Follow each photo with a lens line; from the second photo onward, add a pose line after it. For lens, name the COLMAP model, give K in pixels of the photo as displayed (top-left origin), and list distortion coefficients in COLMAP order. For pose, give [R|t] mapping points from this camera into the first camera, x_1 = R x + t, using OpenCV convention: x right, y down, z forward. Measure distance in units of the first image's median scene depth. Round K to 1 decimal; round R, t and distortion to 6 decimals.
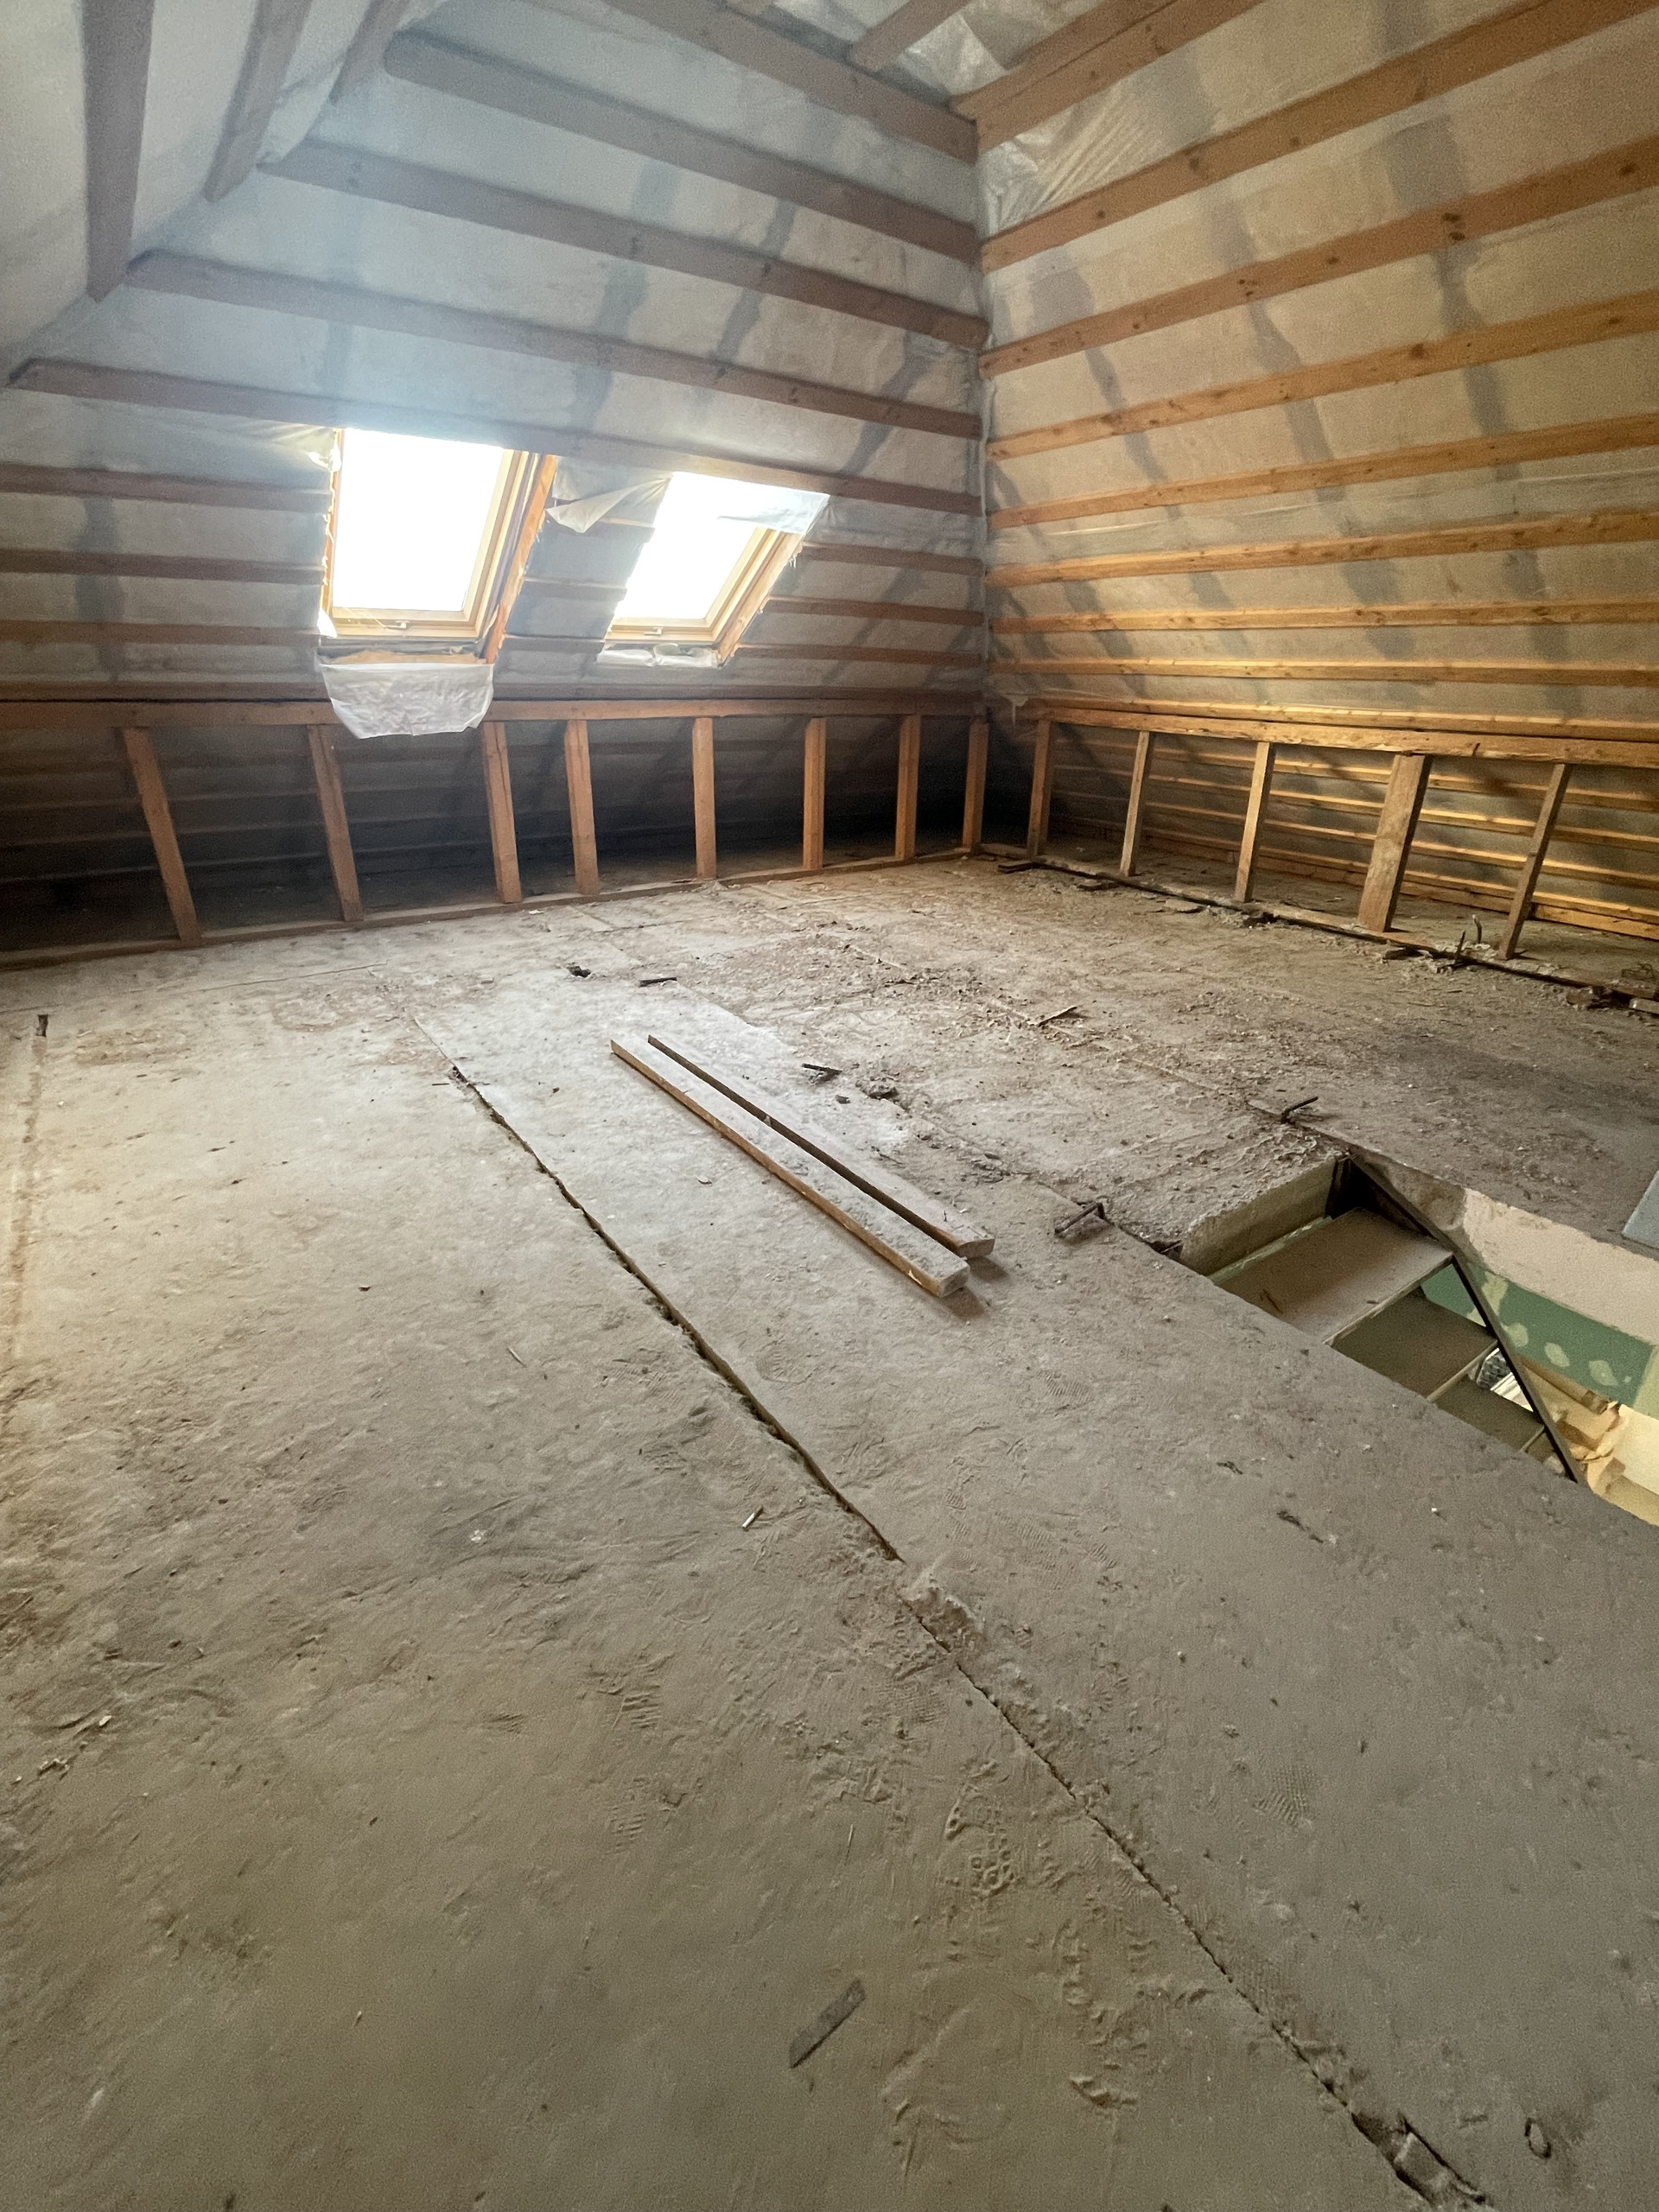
lens RADIAL K [[966.2, 0, 836.2], [0, 966.2, 1108.6], [0, 0, 1]] dist [-0.000133, 0.000753]
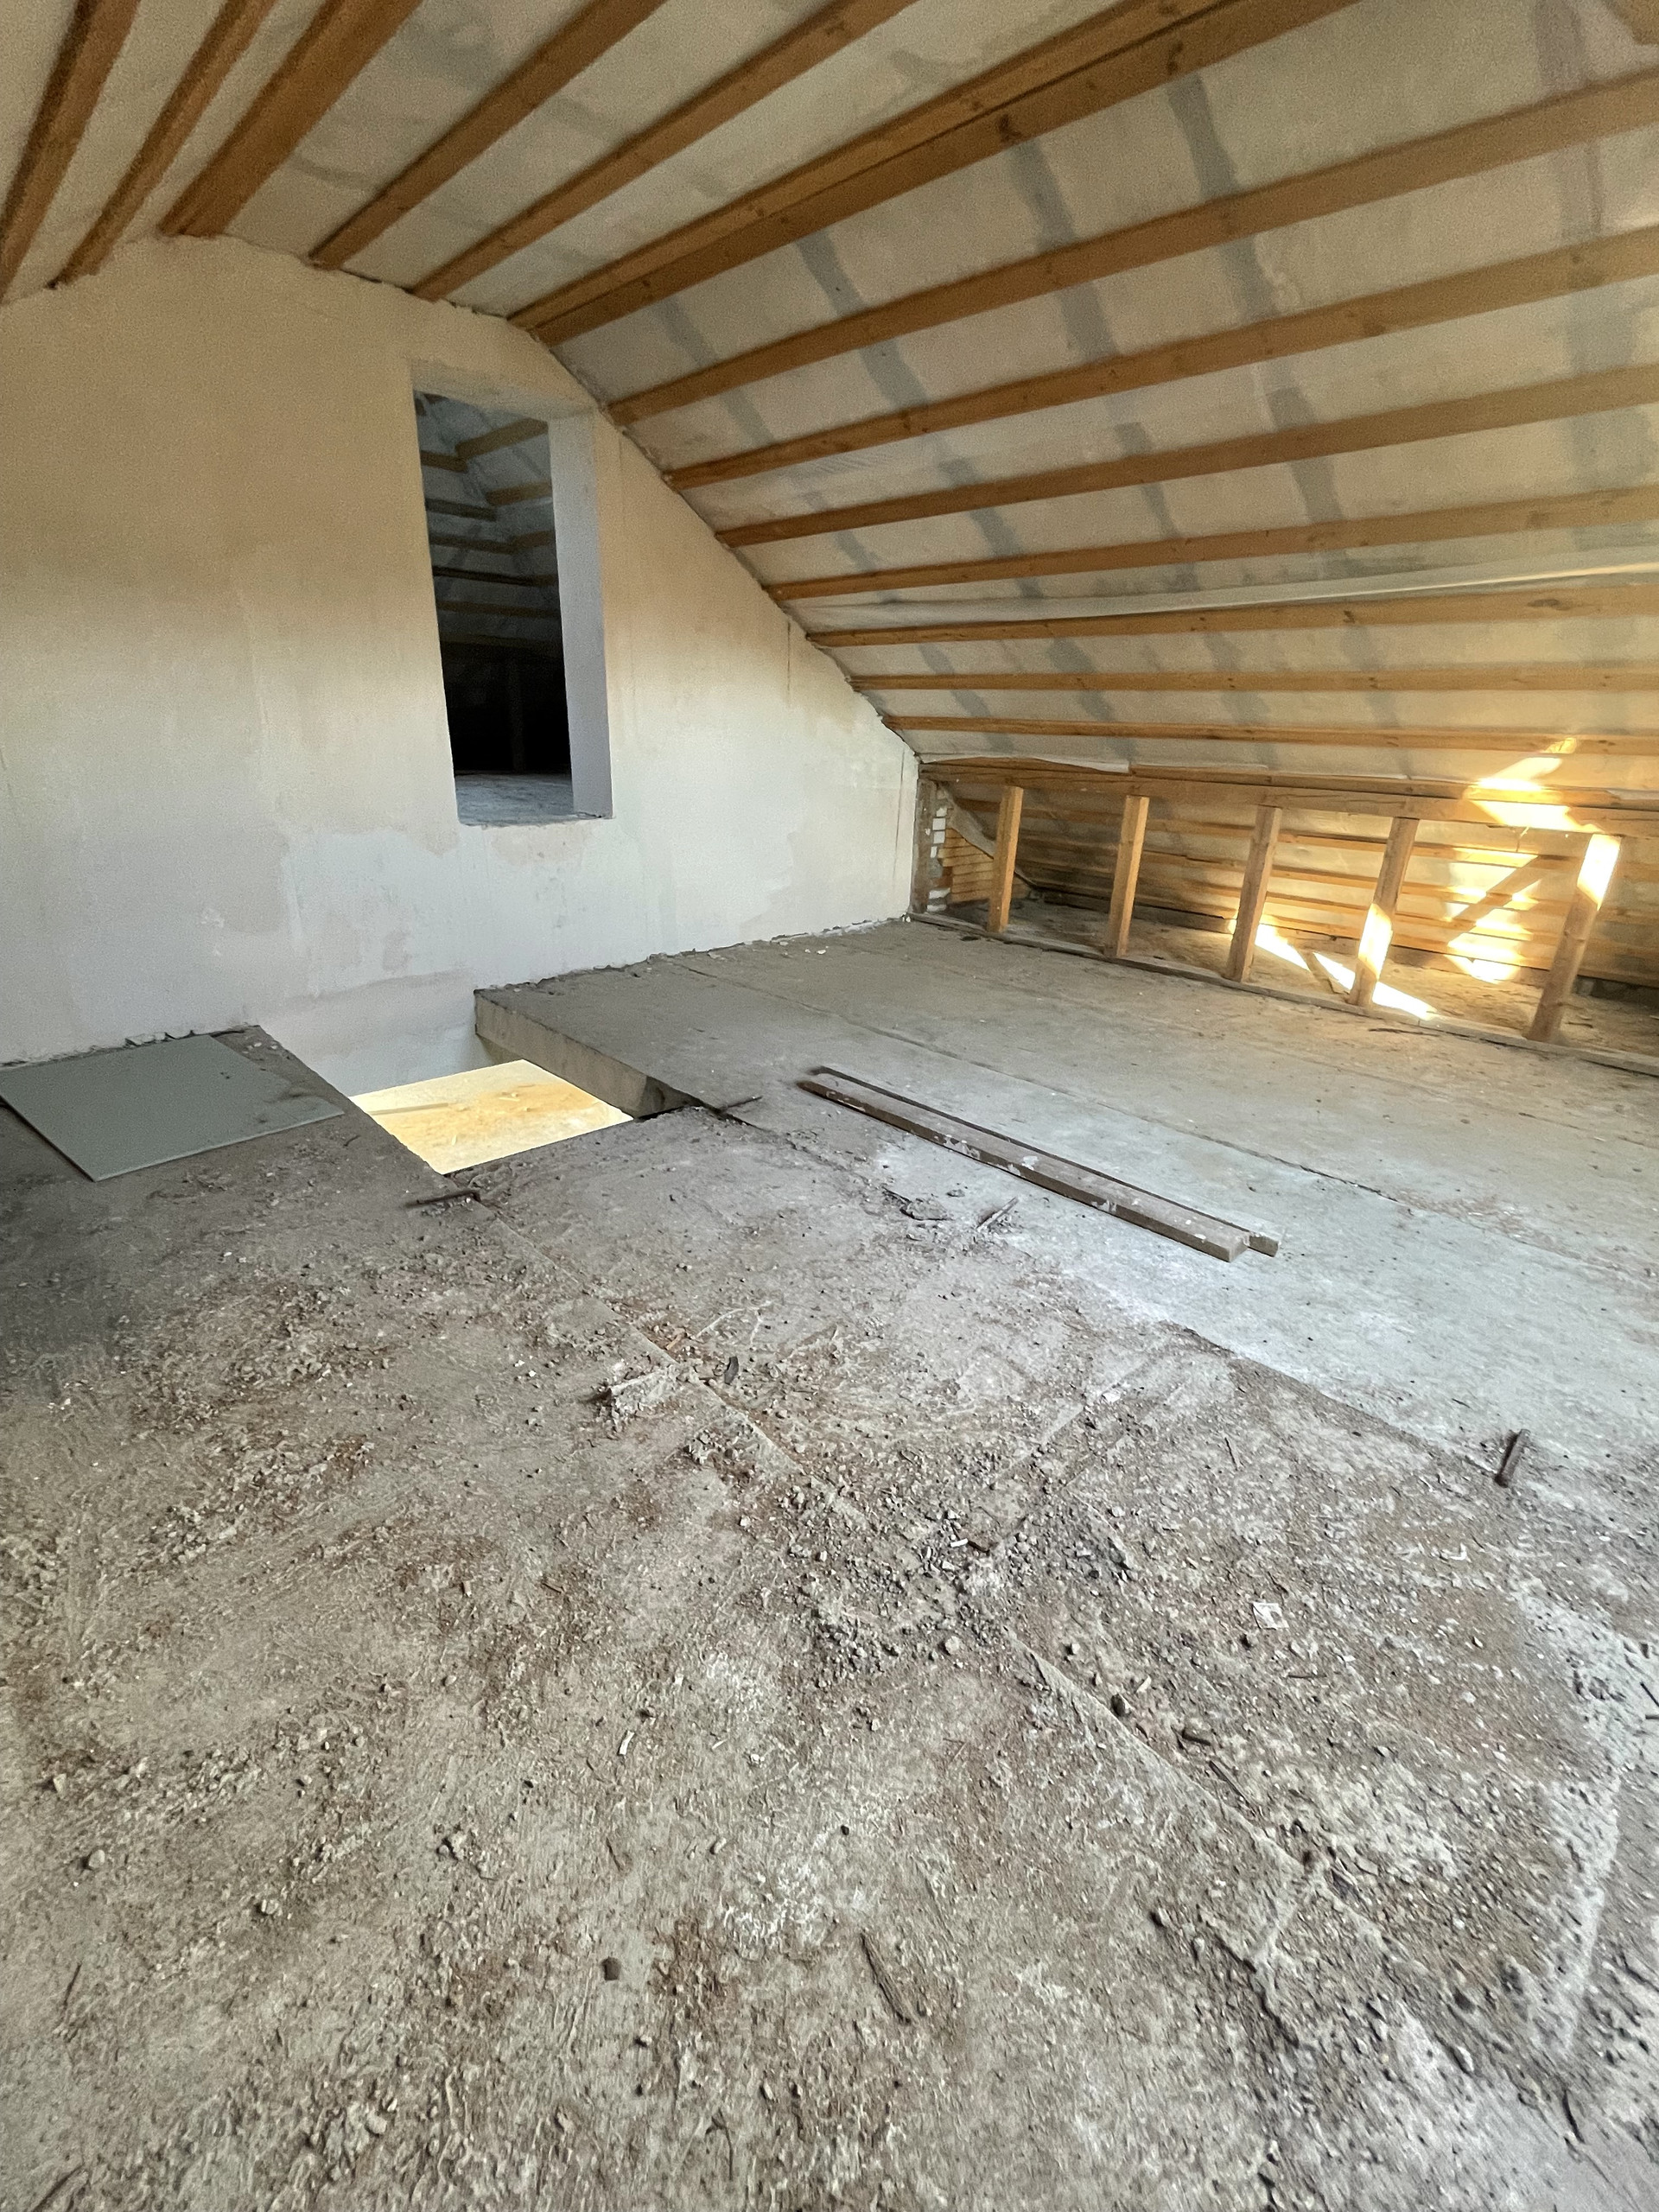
lens RADIAL K [[966.2, 0, 836.2], [0, 966.2, 1108.6], [0, 0, 1]] dist [-0.000133, 0.000753]
pose [[-0.988746, 0.007192, -0.149428, 0.210251], [-0.102993, 0.691722, 0.714782, -0.585534], [0.108503, 0.722128, -0.683197, 1.275641]]
